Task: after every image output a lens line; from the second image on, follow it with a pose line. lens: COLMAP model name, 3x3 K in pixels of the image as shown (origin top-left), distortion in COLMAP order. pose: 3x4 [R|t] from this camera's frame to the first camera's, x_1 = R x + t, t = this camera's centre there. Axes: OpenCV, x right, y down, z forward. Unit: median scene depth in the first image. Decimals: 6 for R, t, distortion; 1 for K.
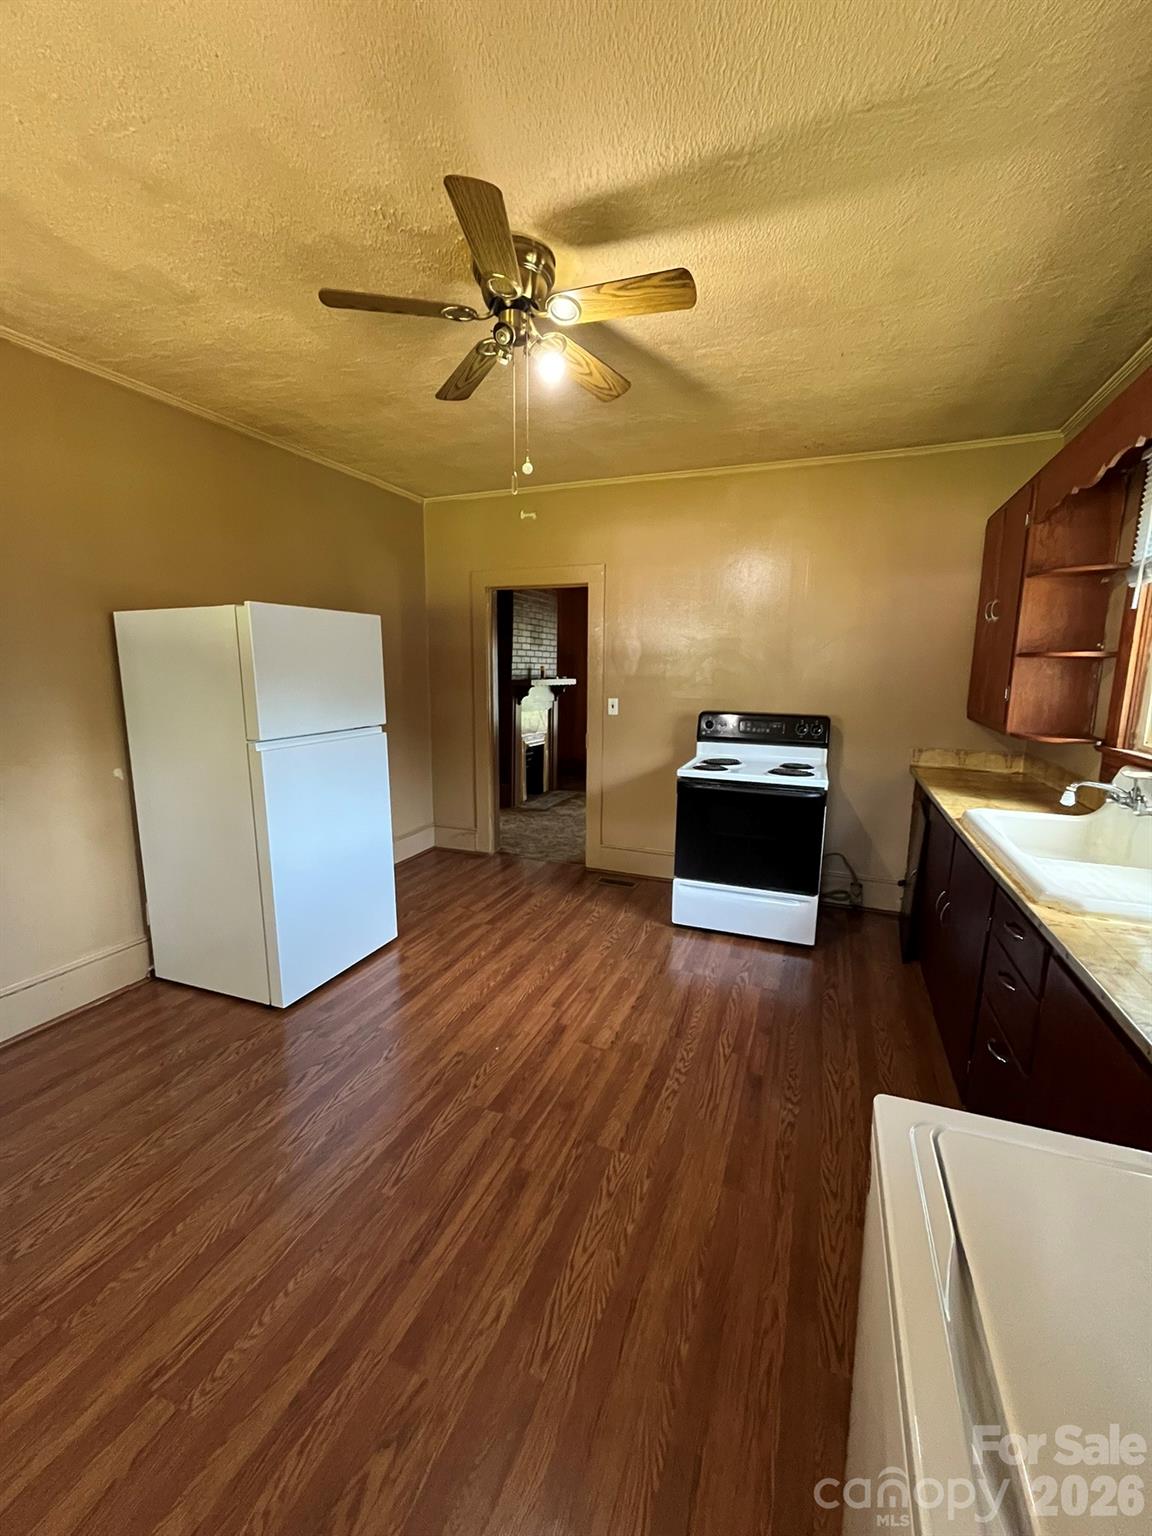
lens RADIAL K [[622.1, 0, 579.3], [0, 622.1, 769.1], [0, 0, 1]] dist [0.000195, 0.000228]
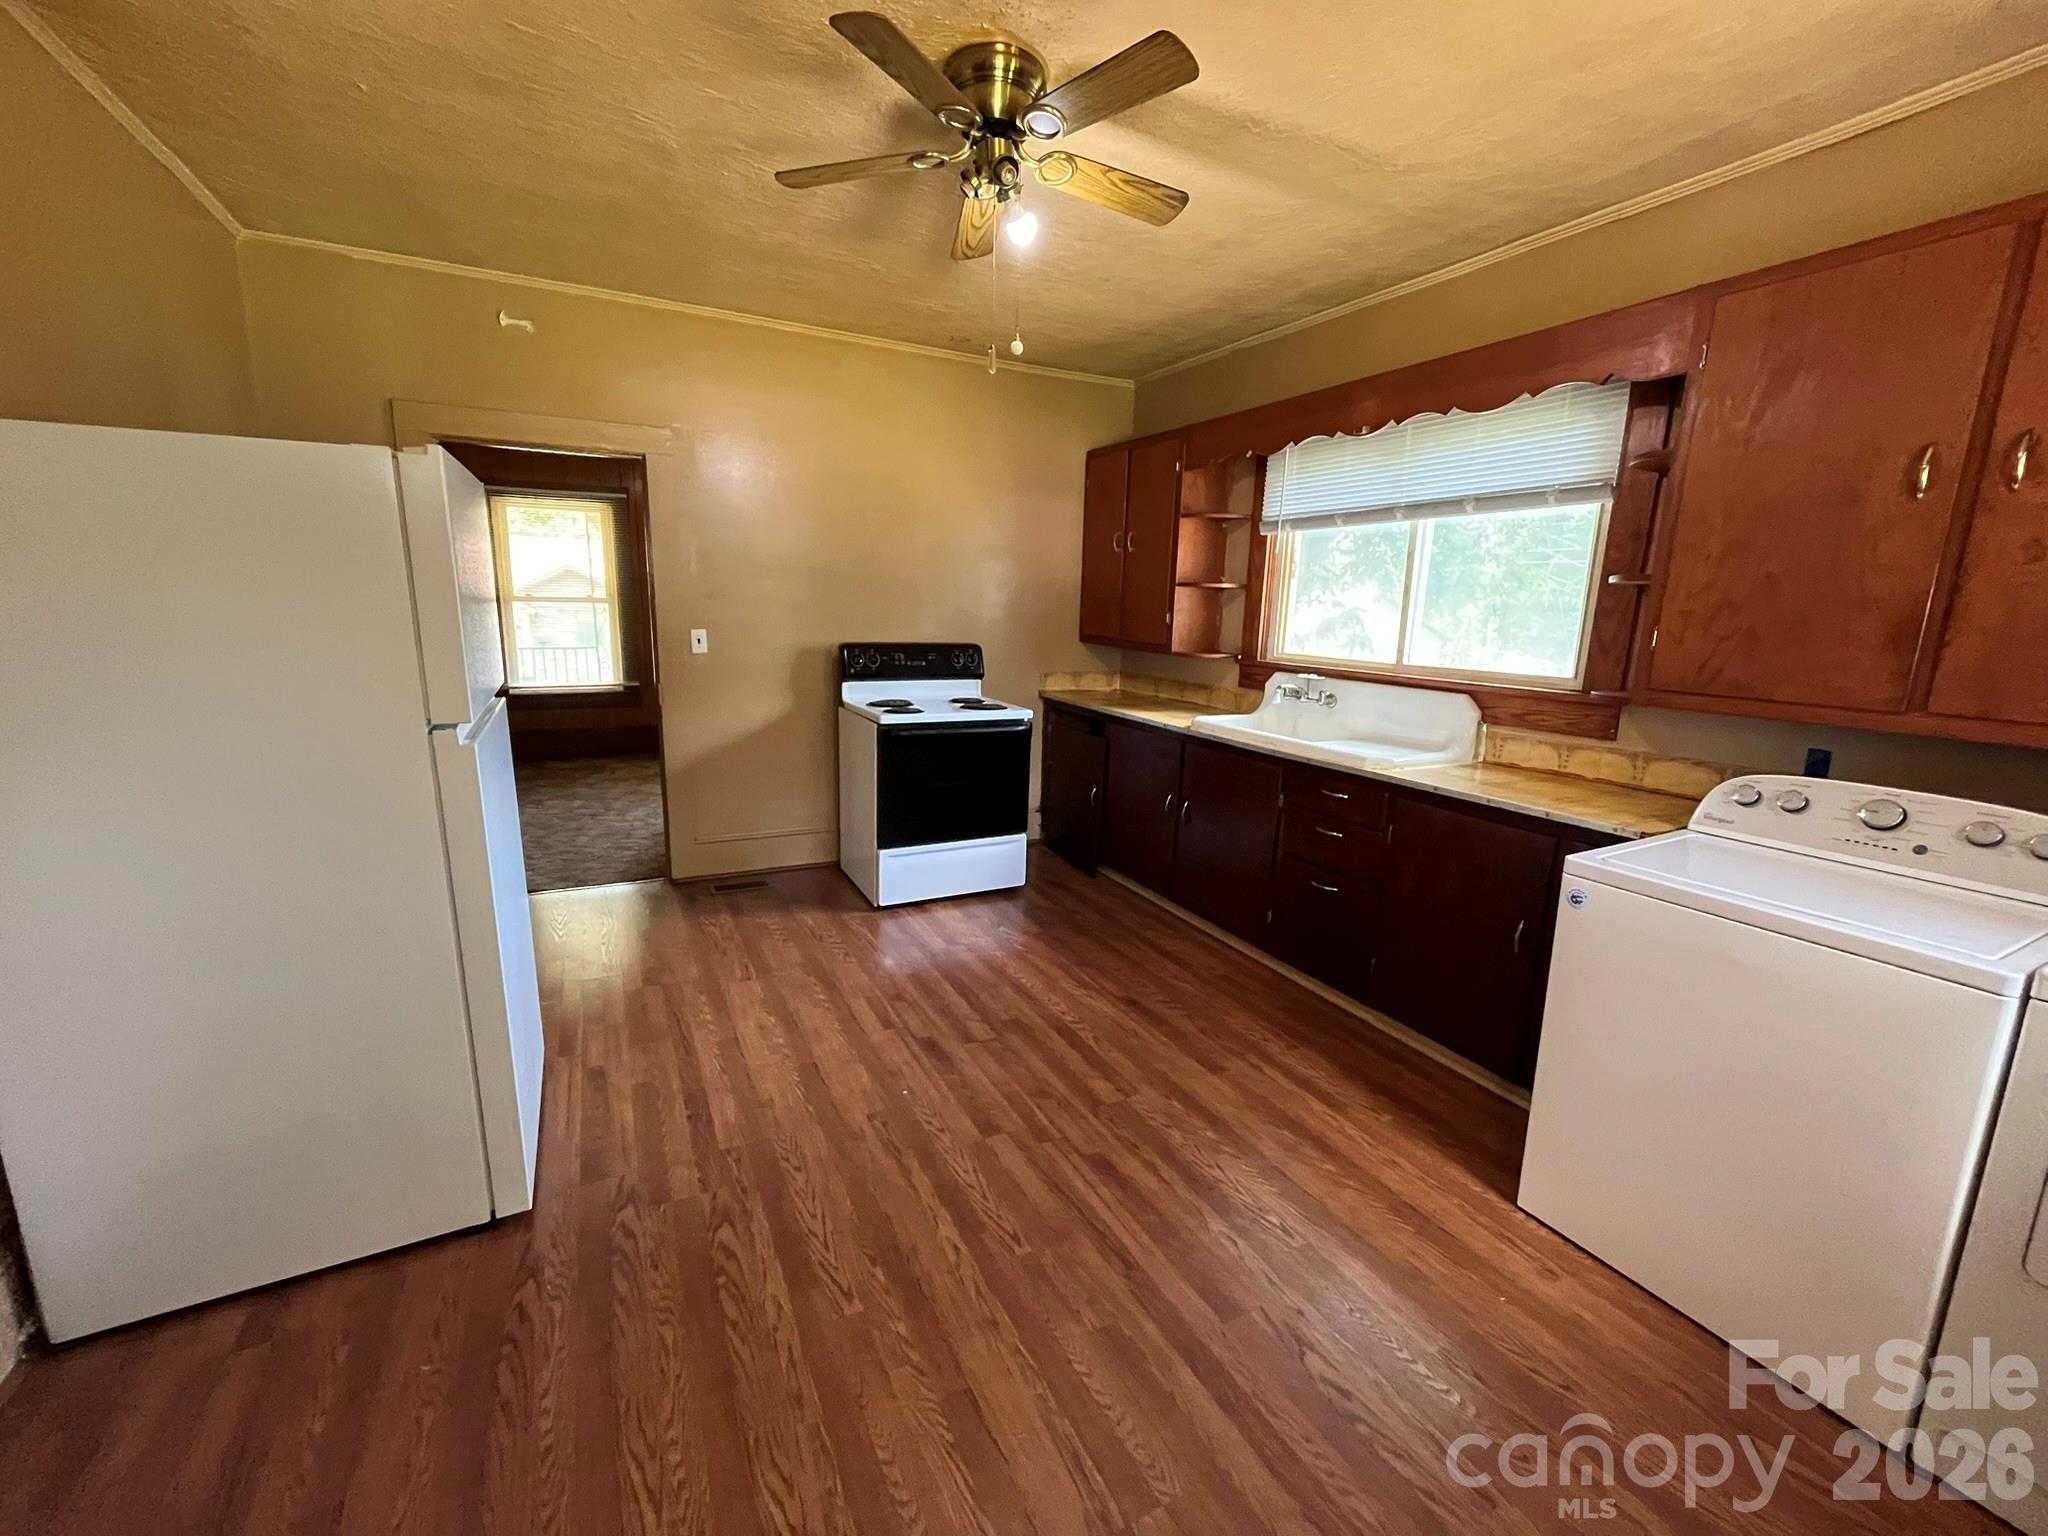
lens RADIAL K [[823.8, 0, 1024.0], [0, 823.8, 768.0], [0, 0, 1]] dist [-0.002829, -0.000511]
pose [[0.657750, -0.144009, 0.739342, -0.617546], [0.099402, 0.989564, 0.104316, -0.030680], [-0.746649, 0.004878, 0.665200, 0.177218]]
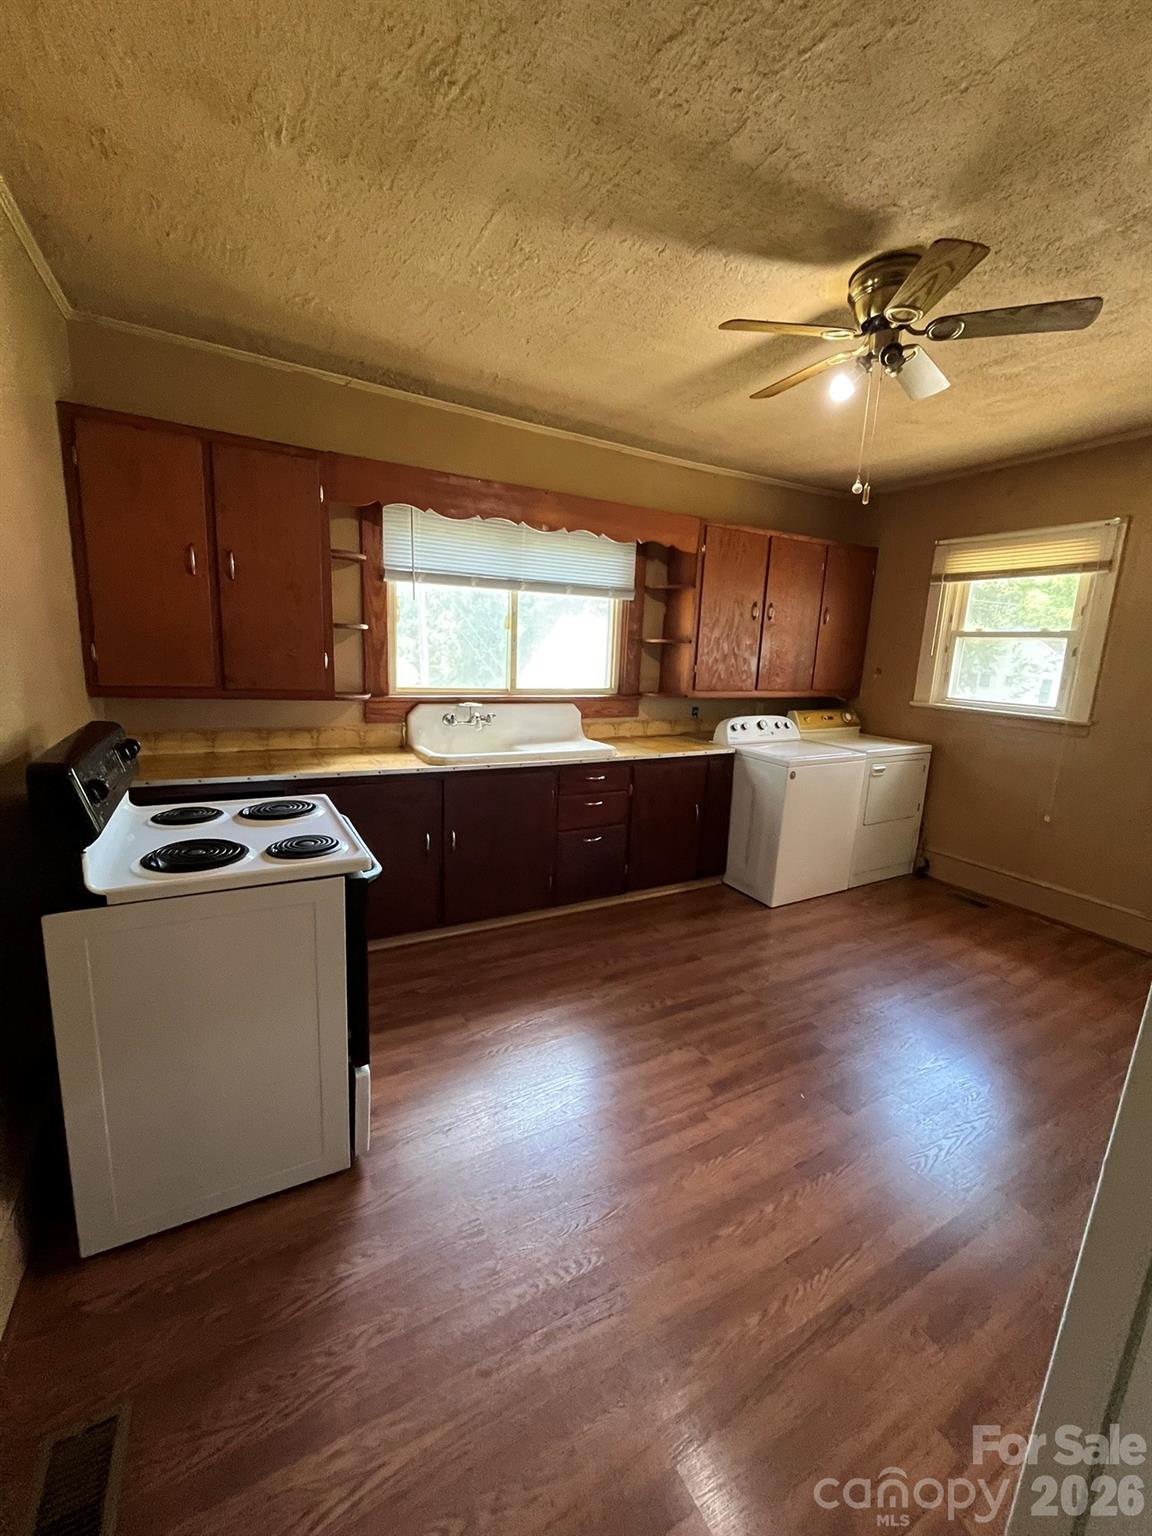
lens RADIAL K [[621.8, 0, 576.0], [0, 621.8, 768.0], [0, 0, 1]] dist [0.000871, -0.000214]
pose [[-0.771657, -0.164715, 0.614341, -0.298129], [0.048816, 0.947699, 0.315410, -0.247574], [-0.634163, 0.273378, -0.723258, 1.458815]]
